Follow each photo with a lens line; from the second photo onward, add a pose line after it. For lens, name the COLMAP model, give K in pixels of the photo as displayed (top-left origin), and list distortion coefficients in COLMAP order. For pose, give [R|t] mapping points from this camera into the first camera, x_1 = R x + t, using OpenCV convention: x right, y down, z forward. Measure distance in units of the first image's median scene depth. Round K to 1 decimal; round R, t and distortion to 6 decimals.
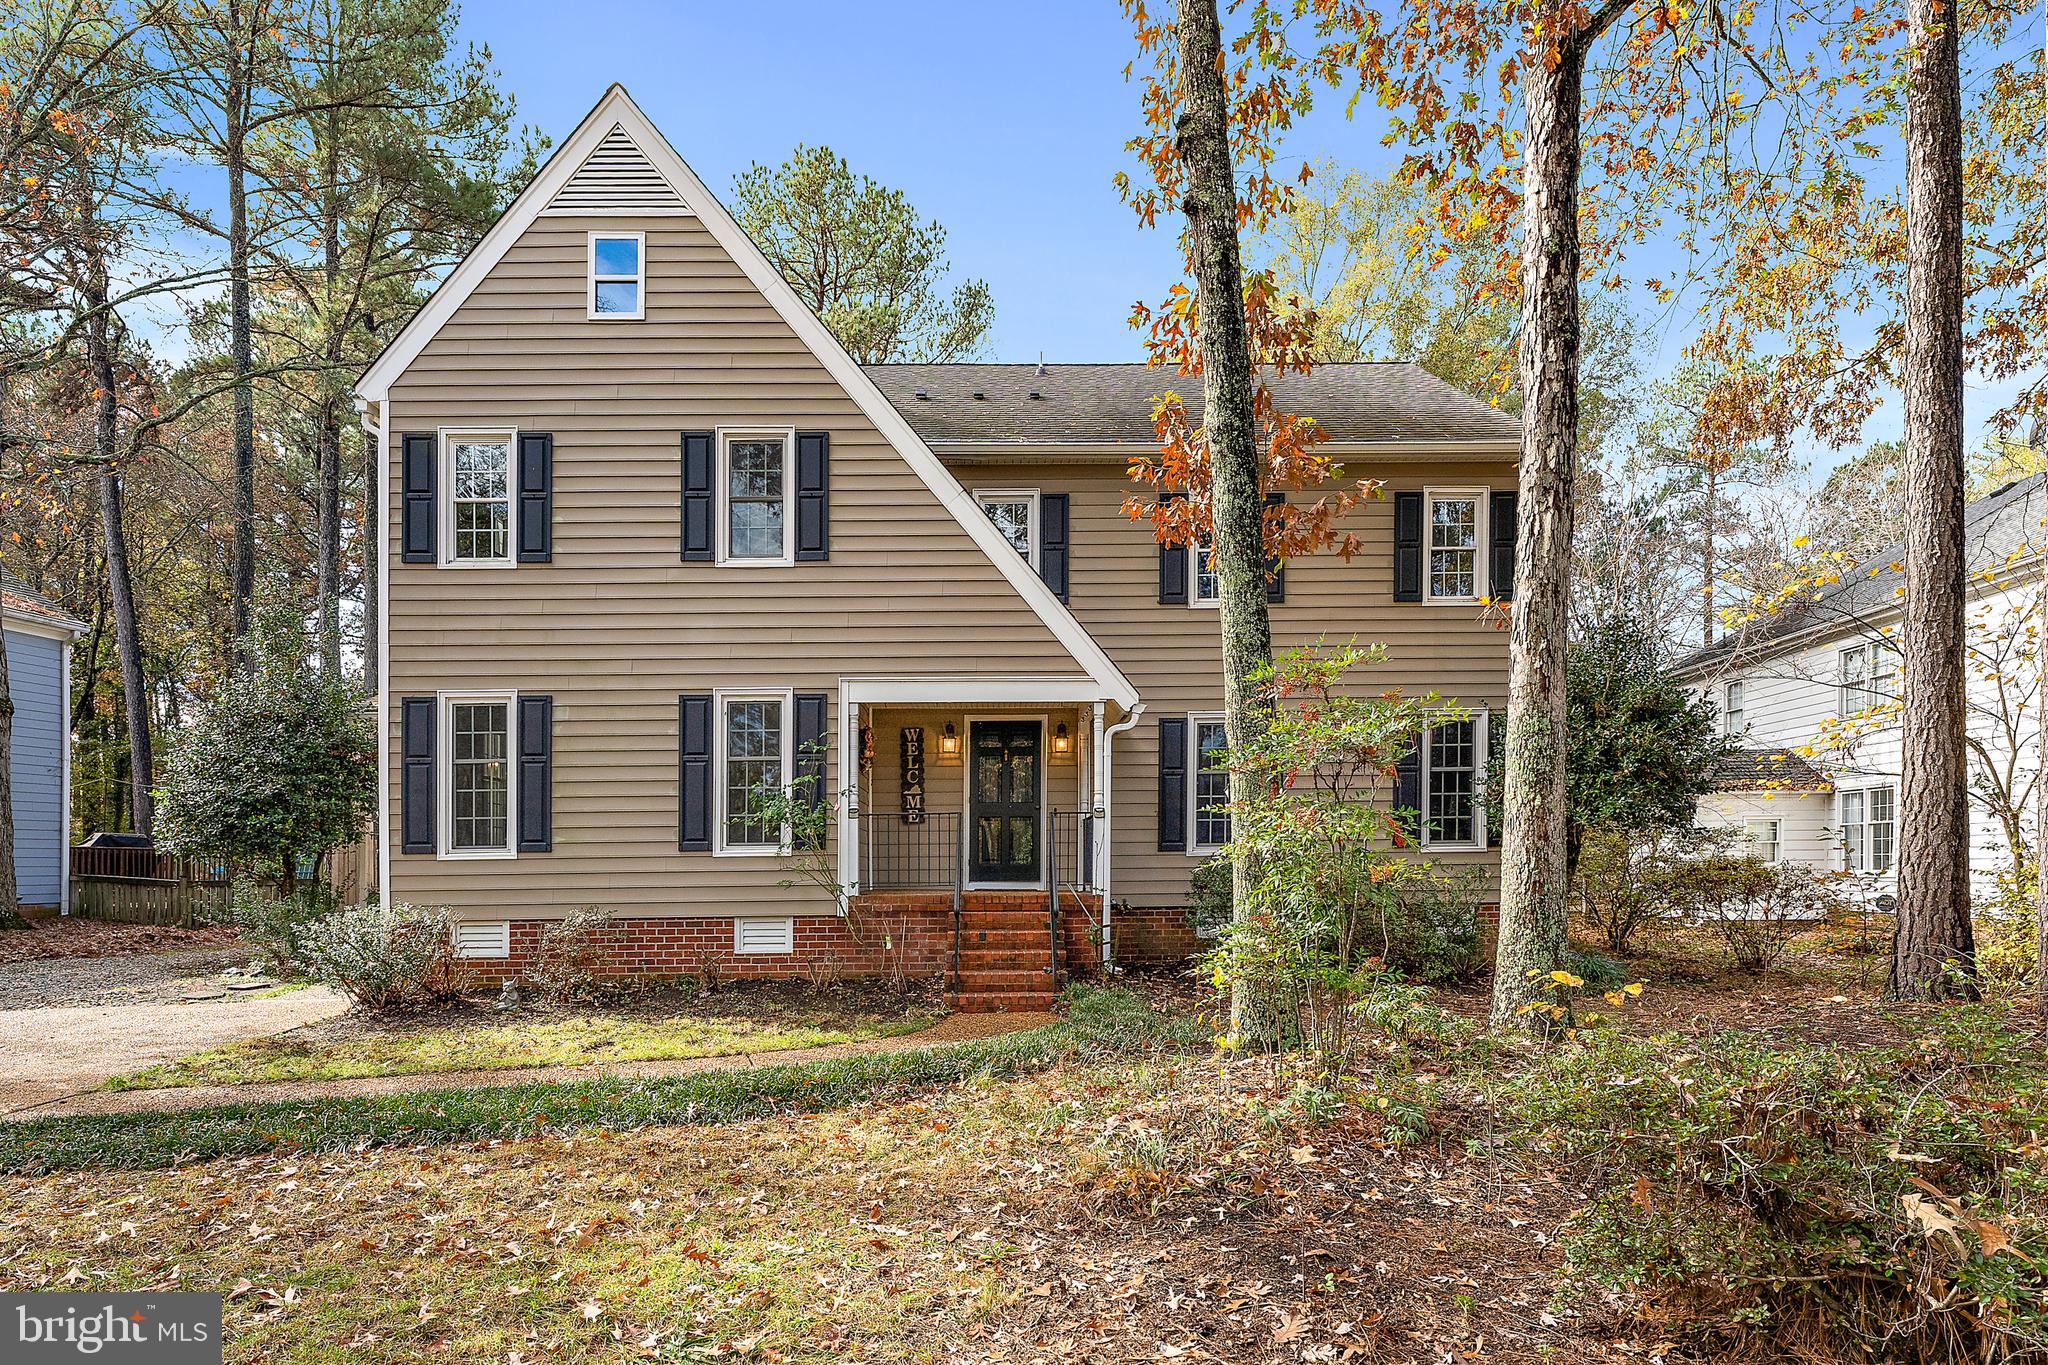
lens RADIAL K [[860.4, 0, 1015.1], [0, 860.4, 689.9], [0, 0, 1]] dist [0.000134, -0.000171]
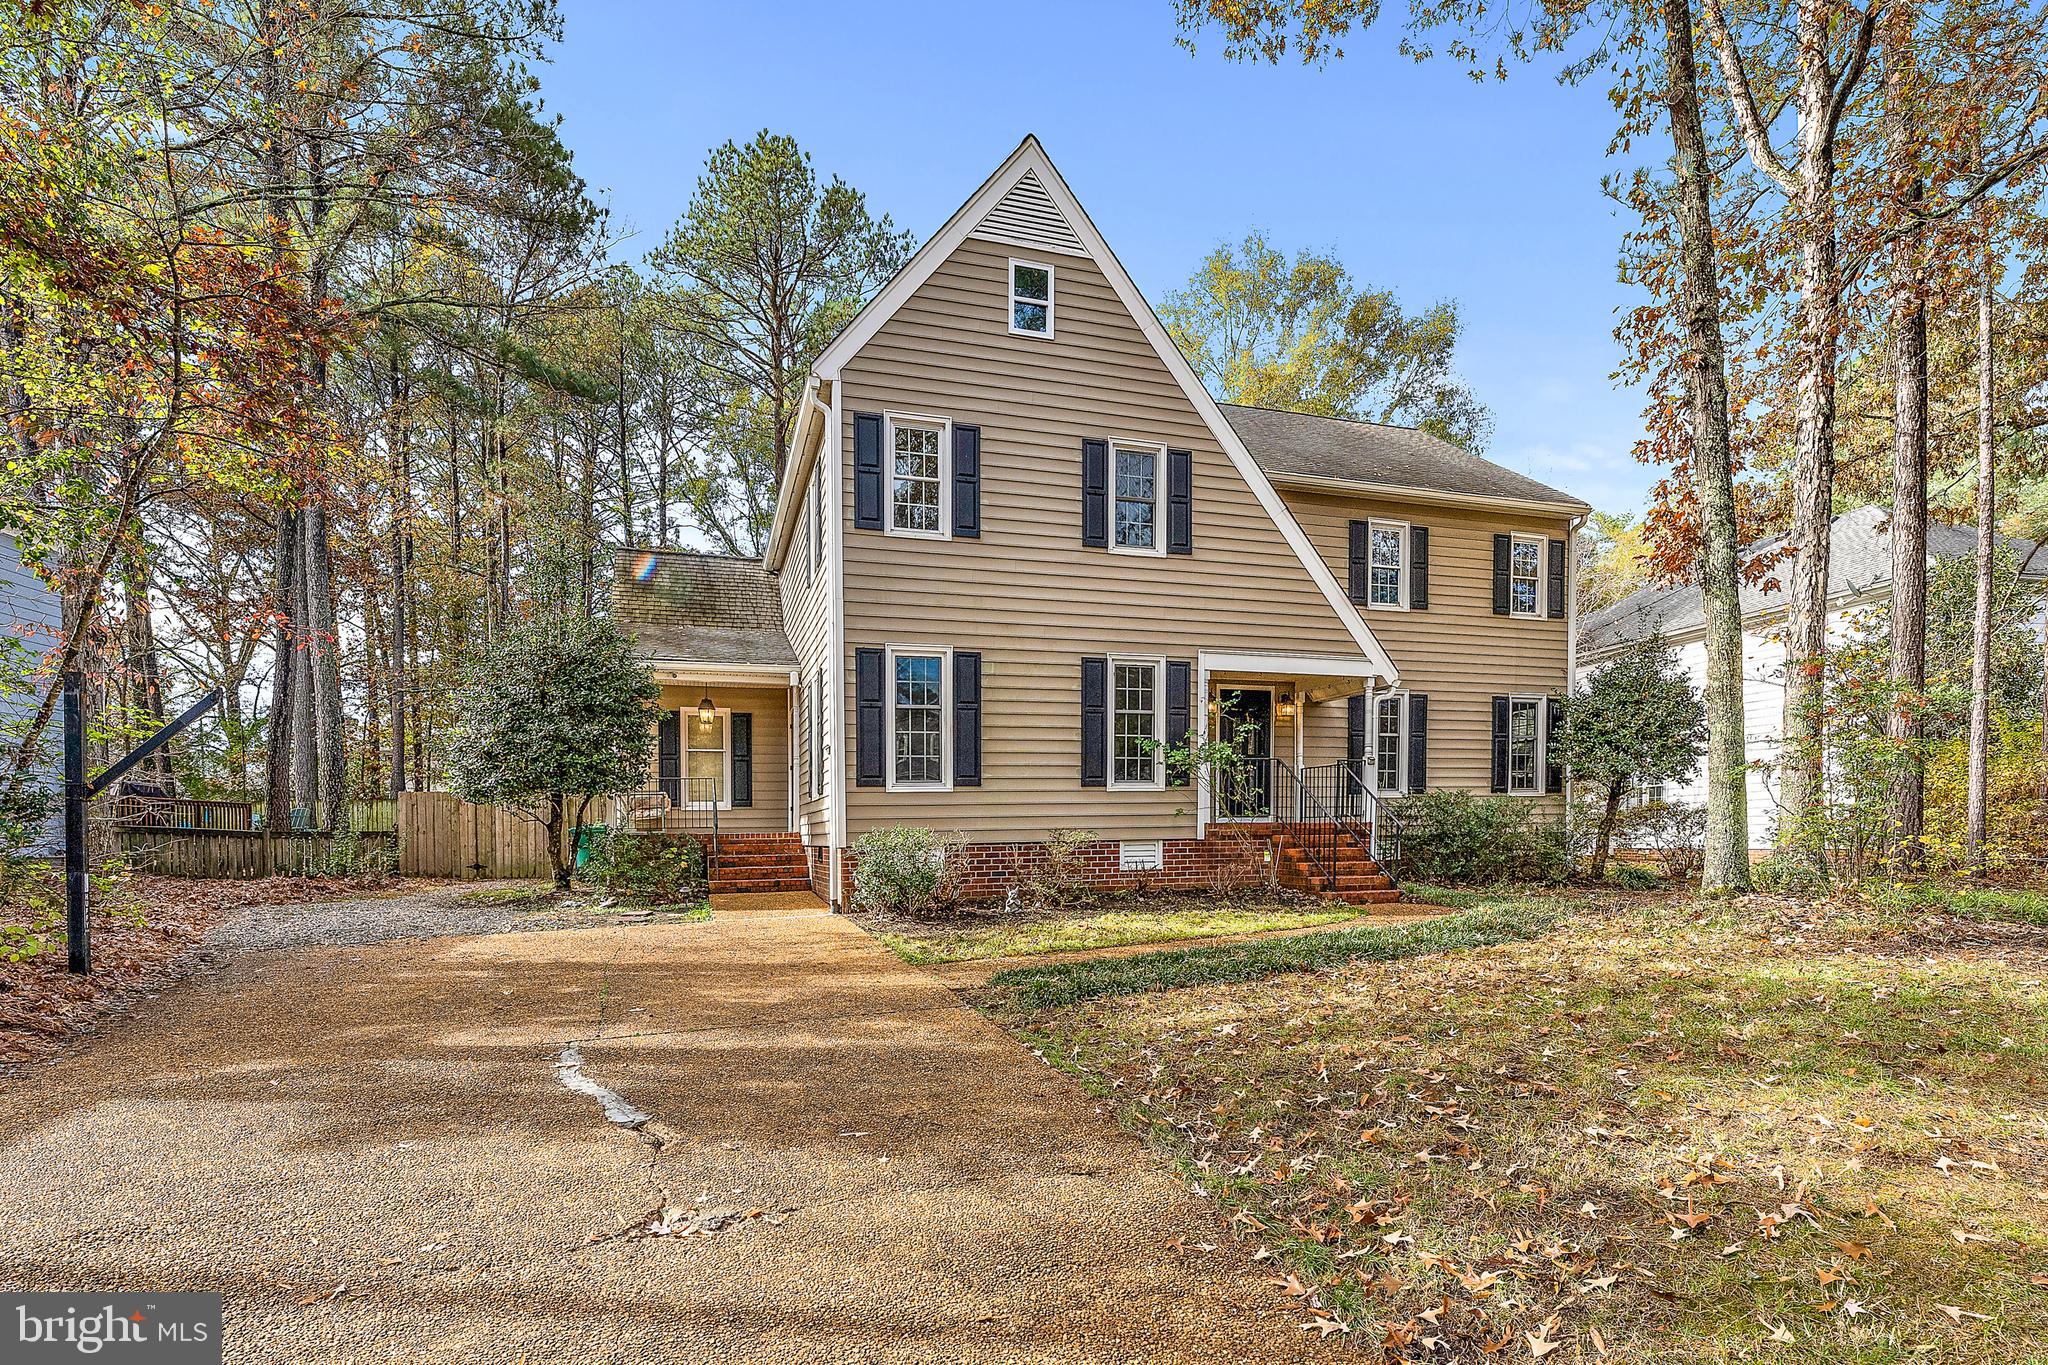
lens RADIAL K [[803.0, 0, 1024.0], [0, 803.0, 682.5], [0, 0, 1]] dist [-0.003951, -0.000369]
pose [[0.968187, 0.039021, 0.247167, -0.746398], [-0.041843, 0.999105, 0.006172, 0.037781], [-0.246705, -0.016318, 0.968953, -0.071449]]
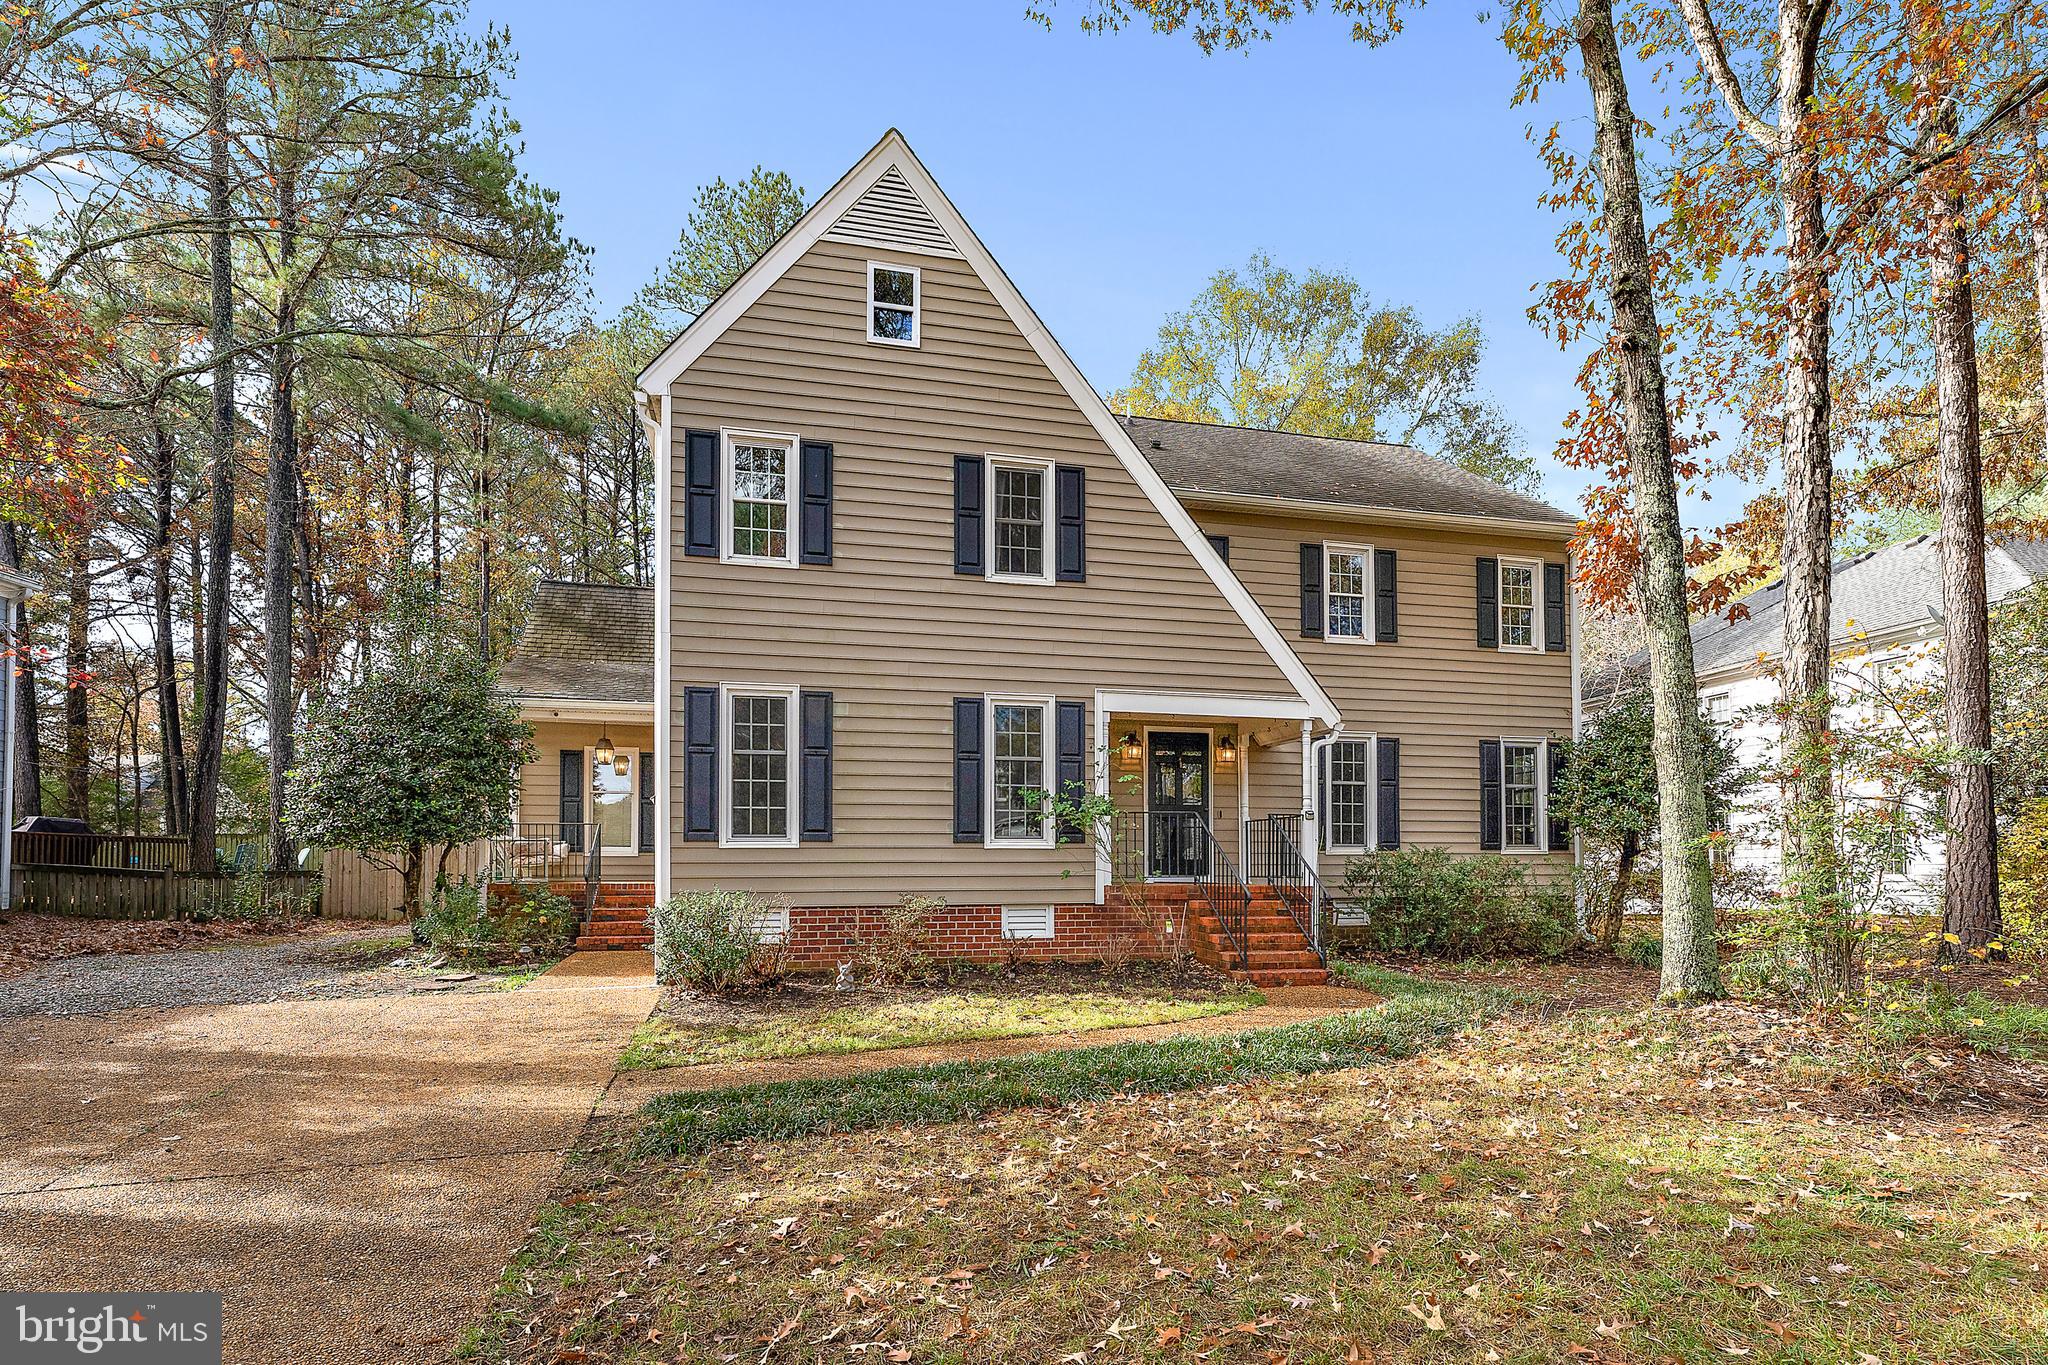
lens RADIAL K [[803.8, 0, 1034.6], [0, 803.8, 679.1], [0, 0, 1]] dist [0.000048, -0.000092]
pose [[0.982917, 0.050926, 0.176863, -0.469352], [-0.045540, 0.998371, -0.034383, 0.013439], [-0.178325, 0.025741, 0.983635, -0.008502]]
